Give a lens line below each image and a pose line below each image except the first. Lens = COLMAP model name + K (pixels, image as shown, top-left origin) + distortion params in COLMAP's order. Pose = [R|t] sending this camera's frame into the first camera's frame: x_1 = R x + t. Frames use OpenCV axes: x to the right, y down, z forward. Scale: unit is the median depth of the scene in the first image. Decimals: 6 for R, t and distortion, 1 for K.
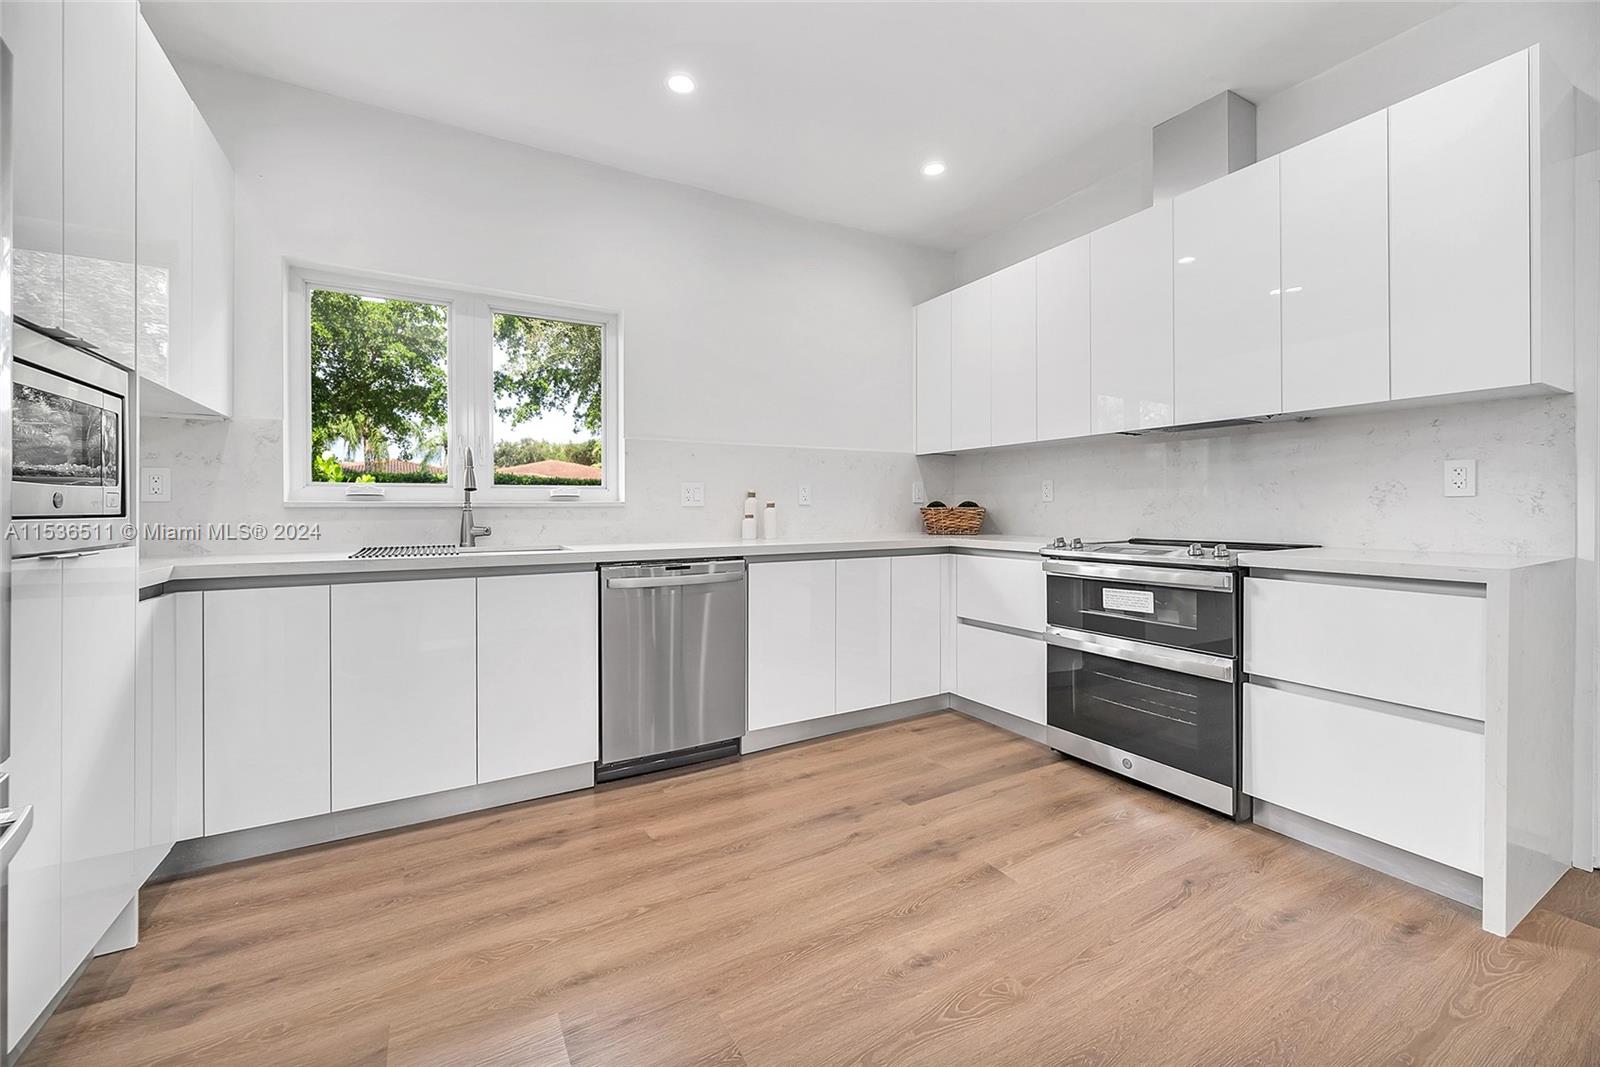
lens RADIAL K [[638.9, 0, 804.4], [0, 638.9, 508.6], [0, 0, 1]] dist [0.002250, 0.000357]
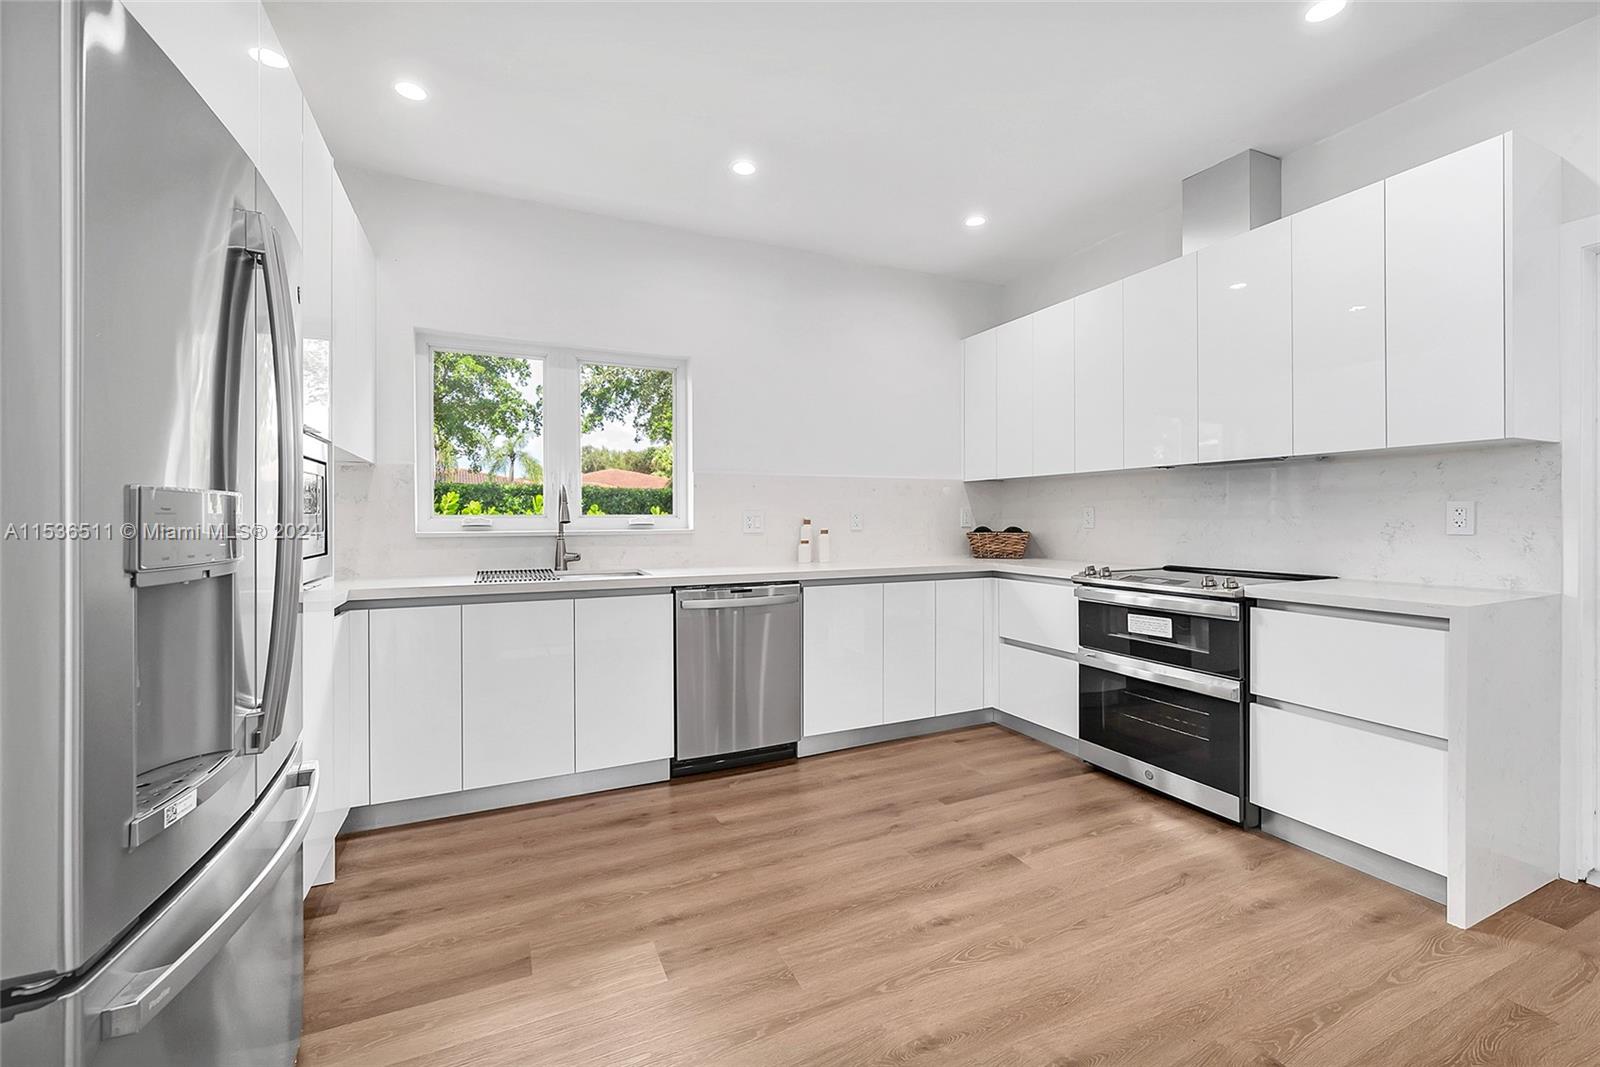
lens RADIAL K [[647.0, 0, 804.7], [0, 647.0, 531.5], [0, 0, 1]] dist [-0.001588, 0.000075]
pose [[0.995812, 0.000427, -0.091420, 0.023017], [0.001023, 0.999874, 0.015821, -0.037053], [0.091415, -0.015848, 0.995687, -0.157799]]
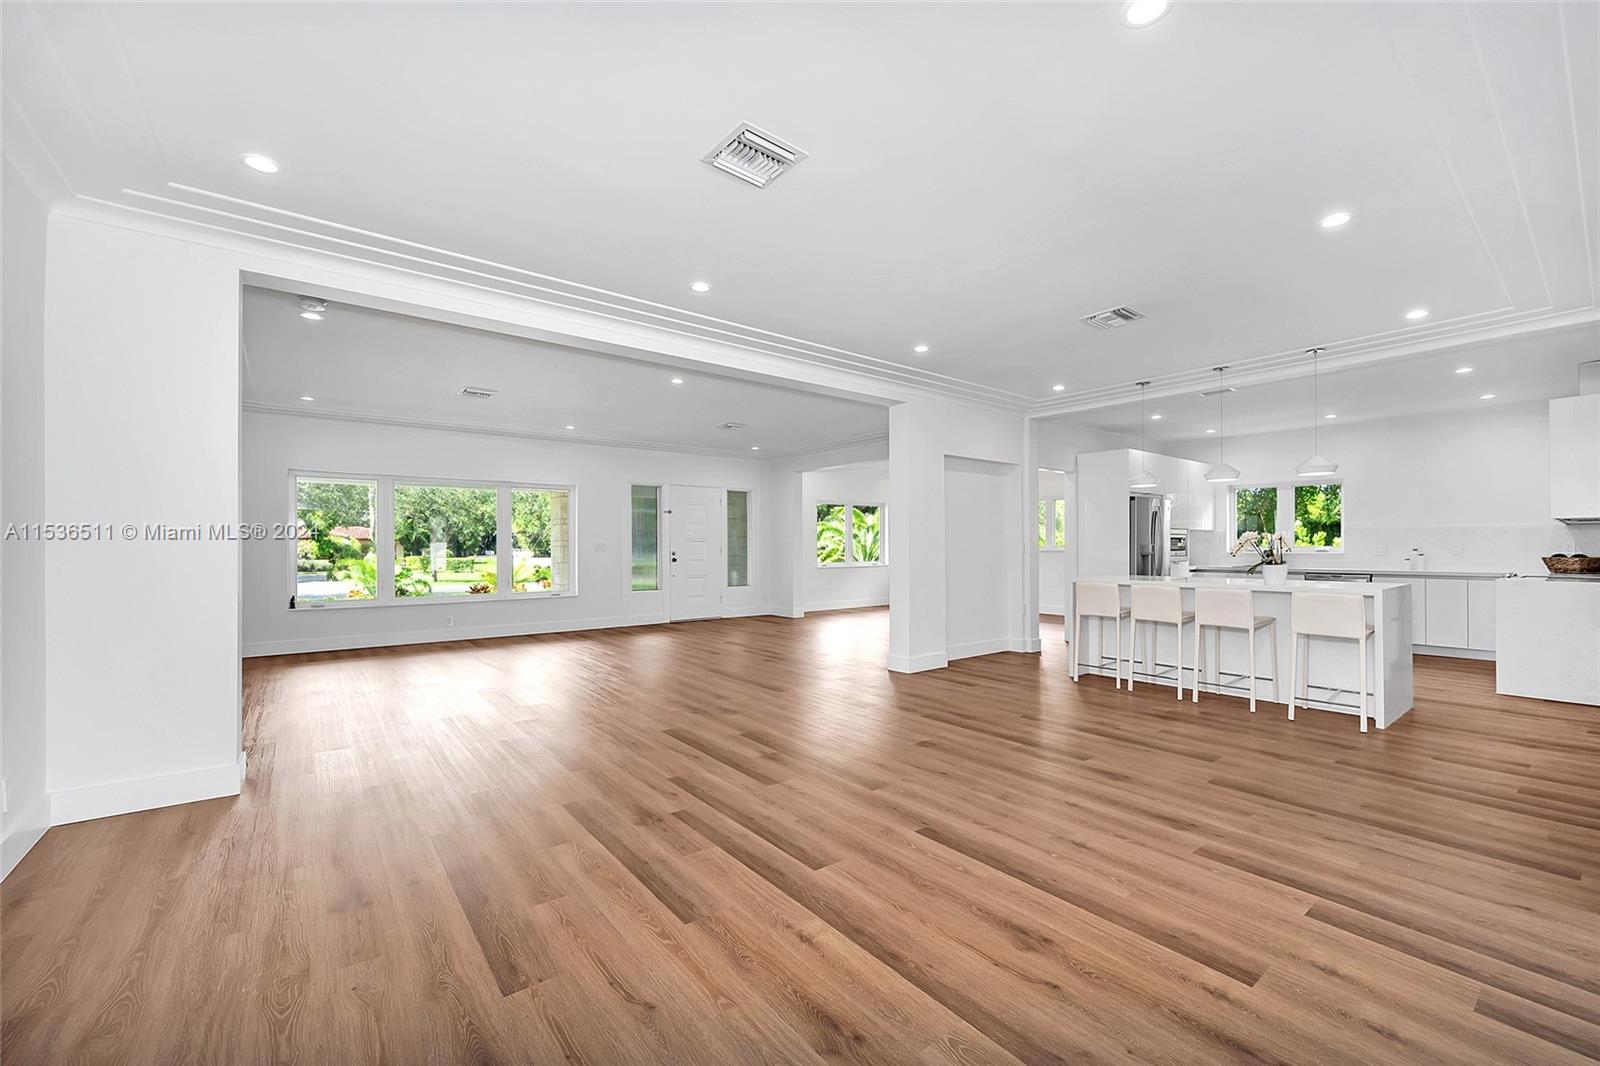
lens RADIAL K [[647.0, 0, 804.7], [0, 647.0, 531.0], [0, 0, 1]] dist [-0.001588, 0.000075]
pose [[0.132604, -0.018132, -0.991003, 2.972653], [-0.000969, 0.999830, -0.018423, -0.069045], [0.991169, 0.003403, 0.132564, -2.212511]]
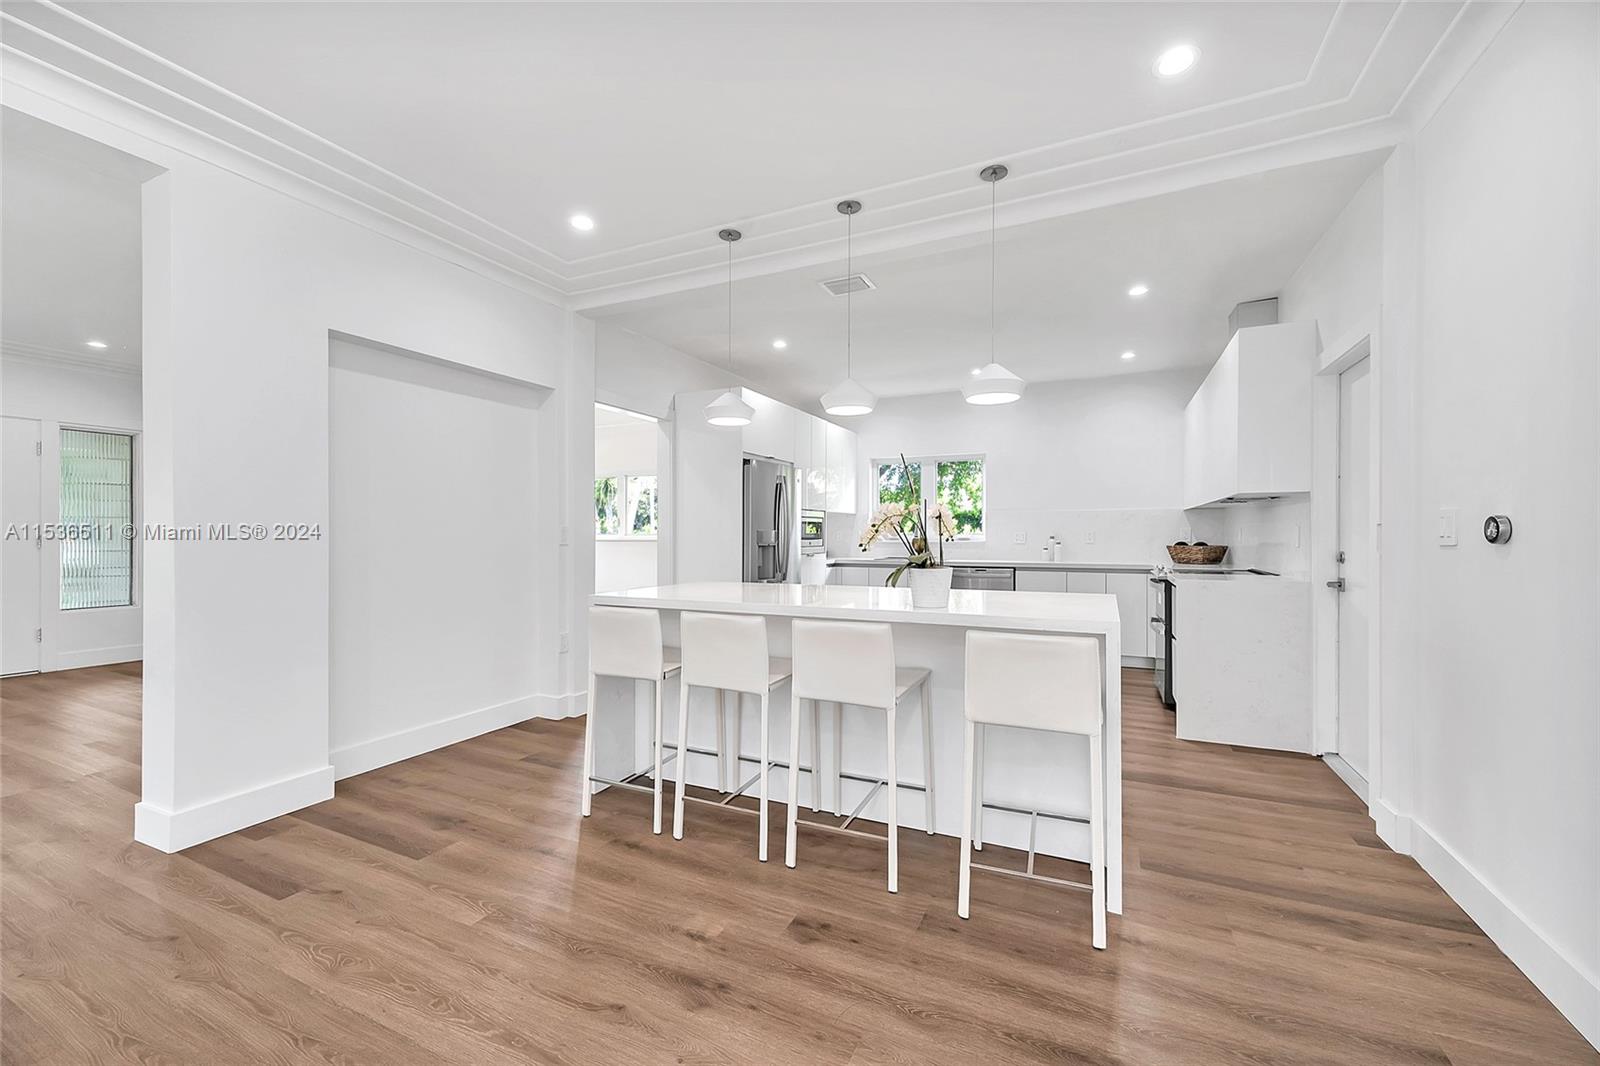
lens RADIAL K [[641.3, 0, 800.0], [0, 641.3, 533.0], [0, 0, 1]] dist [-0.000389, -0.000075]
pose [[0.557110, 0.003452, -0.830432, 1.747531], [-0.001825, 0.999994, 0.002932, -0.062684], [0.830437, -0.000118, 0.557113, -1.098123]]
